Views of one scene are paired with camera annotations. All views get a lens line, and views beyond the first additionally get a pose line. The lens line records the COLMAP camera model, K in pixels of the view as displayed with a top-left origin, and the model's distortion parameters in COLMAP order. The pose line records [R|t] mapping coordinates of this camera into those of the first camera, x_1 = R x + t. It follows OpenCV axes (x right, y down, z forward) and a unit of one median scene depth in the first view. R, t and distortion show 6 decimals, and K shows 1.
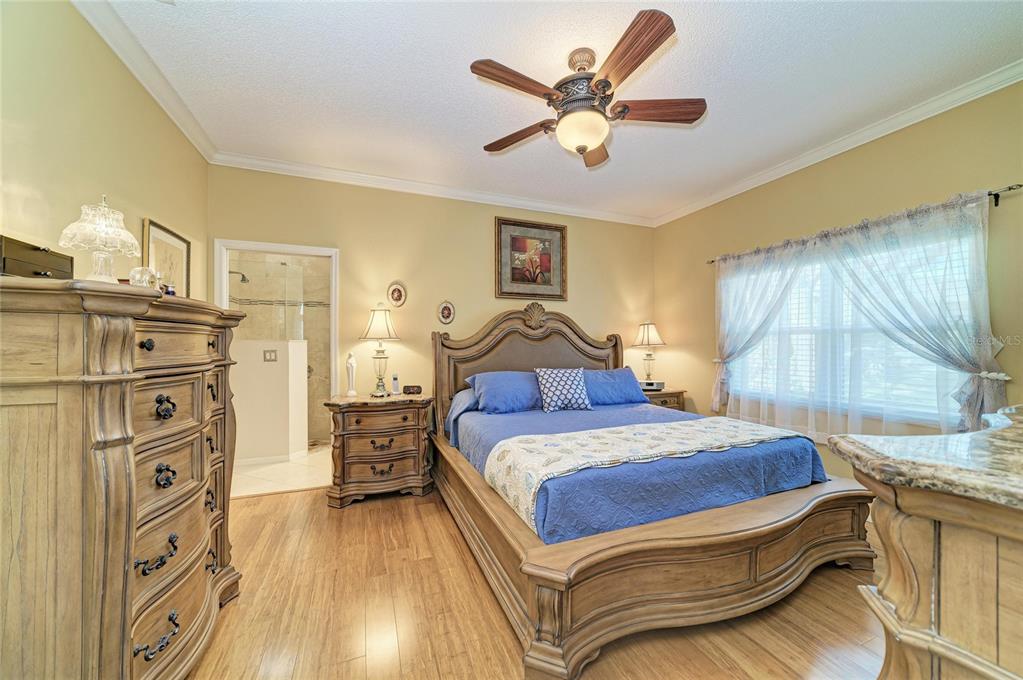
lens RADIAL K [[377.1, 0, 514.7], [0, 377.1, 341.0], [0, 0, 1]] dist [-0.000658, -0.000021]
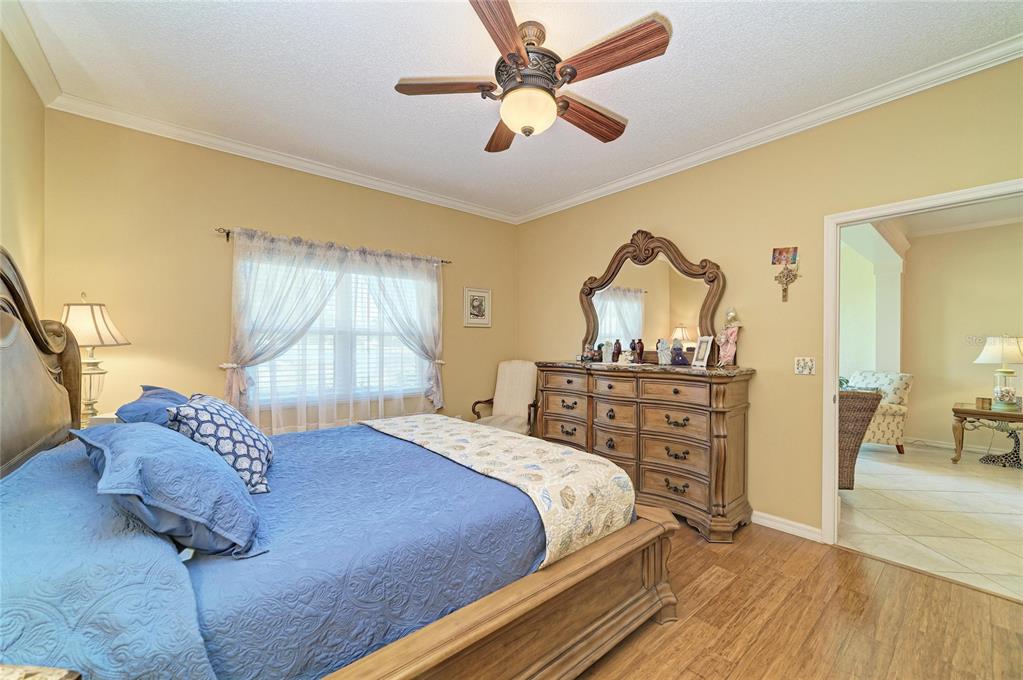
lens RADIAL K [[405.2, 0, 517.9], [0, 405.2, 342.1], [0, 0, 1]] dist [-0.001167, -0.000036]
pose [[-0.320708, 0.003764, 0.947171, -0.521488], [-0.008444, 0.999941, -0.006832, 0.006200], [-0.947140, -0.010189, -0.320658, 0.943472]]
